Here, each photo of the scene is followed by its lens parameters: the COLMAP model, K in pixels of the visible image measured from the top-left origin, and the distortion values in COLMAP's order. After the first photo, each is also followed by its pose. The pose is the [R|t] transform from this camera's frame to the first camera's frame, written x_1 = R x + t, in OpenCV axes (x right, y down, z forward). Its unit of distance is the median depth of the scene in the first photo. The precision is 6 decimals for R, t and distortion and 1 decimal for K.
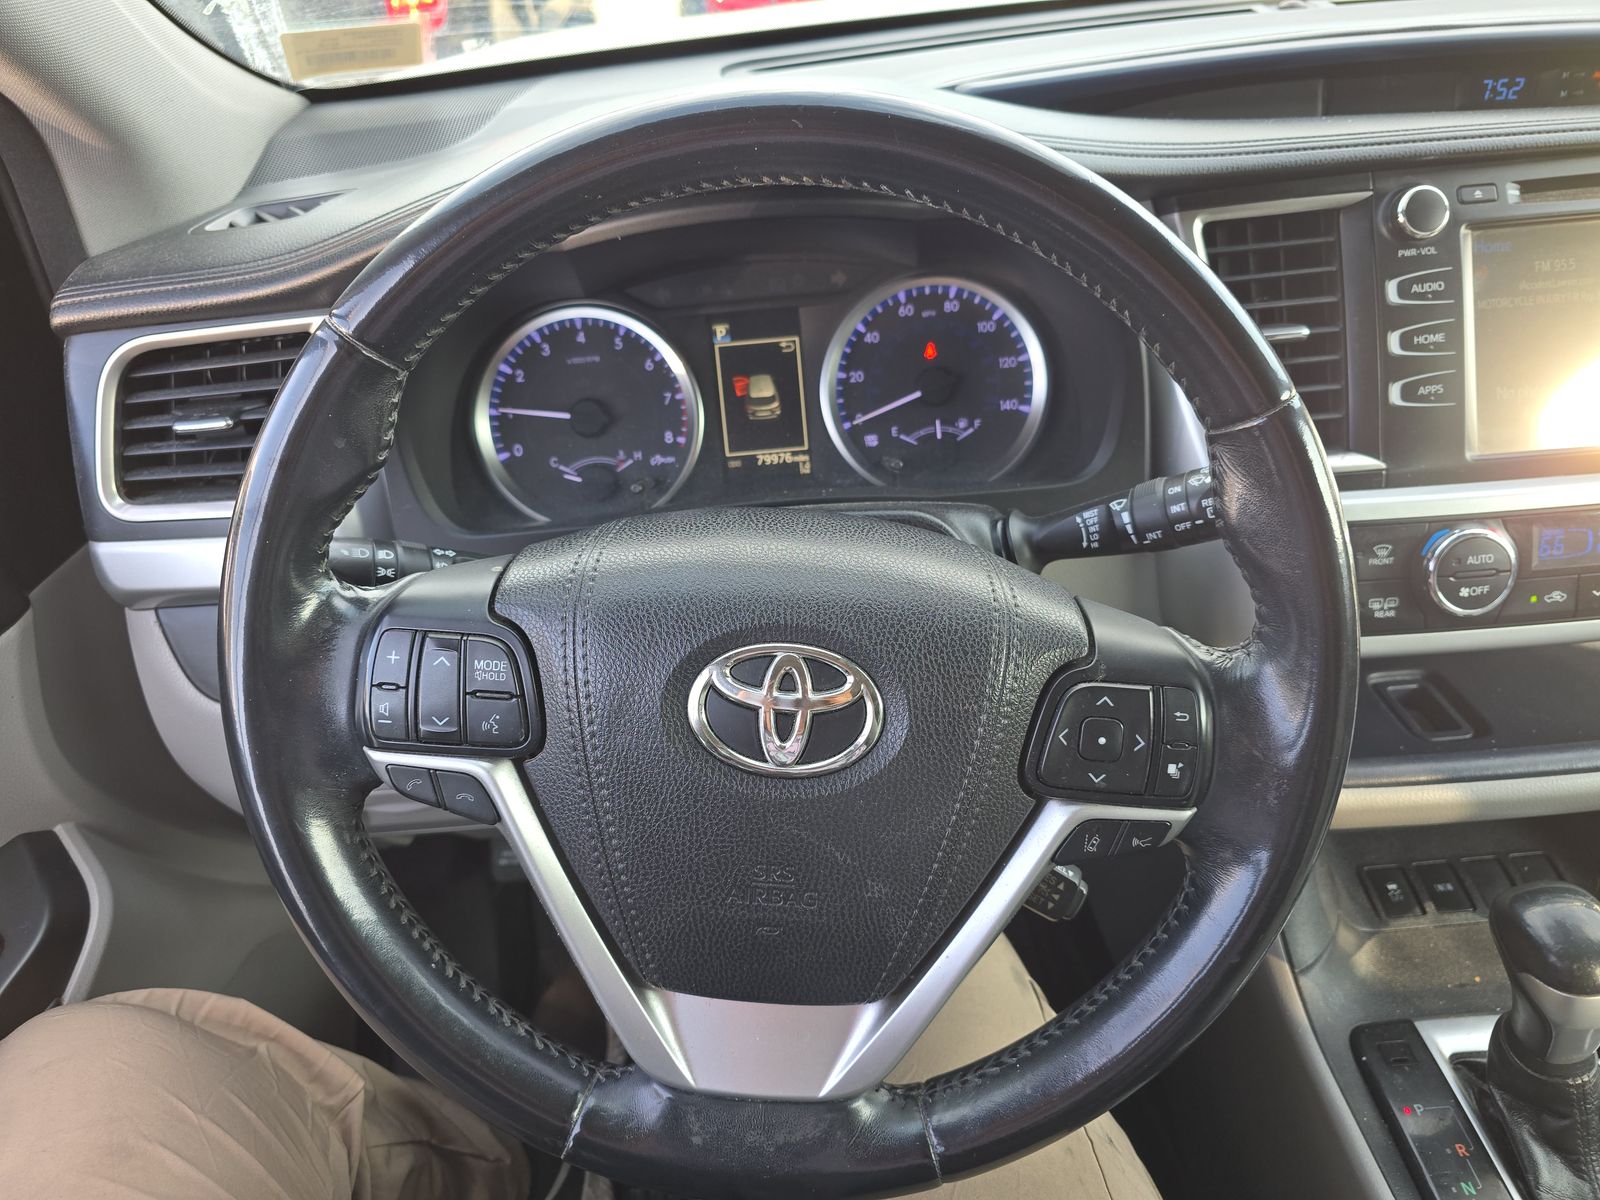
lens RADIAL K [[1109.1, 0, 793.9], [0, 1109.1, 593.0], [0, 0, 1]] dist [0.036505, -0.035347]
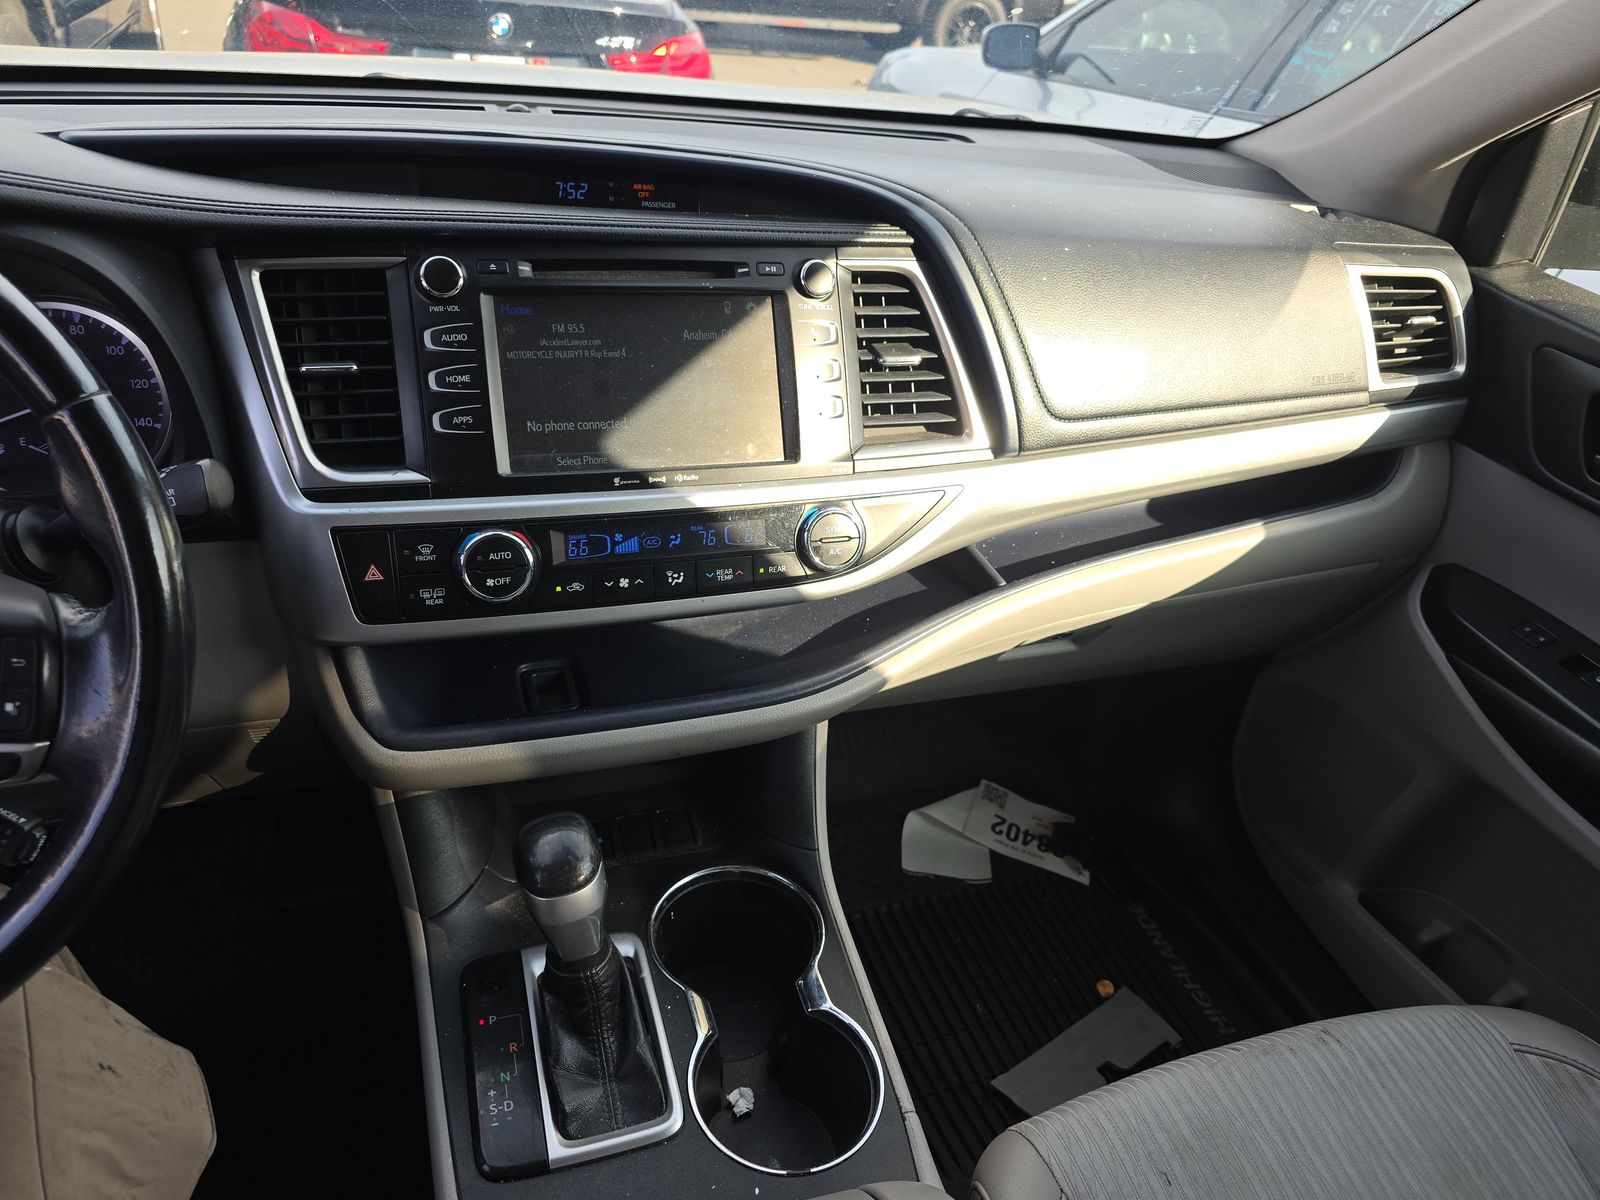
lens RADIAL K [[1109.1, 0, 793.9], [0, 1109.1, 593.0], [0, 0, 1]] dist [0.036505, -0.035347]
pose [[0.952160, -0.006163, 0.305537, 0.540521], [0.023795, 0.998256, -0.054020, 0.085175], [-0.304671, 0.058706, 0.950647, -0.272664]]
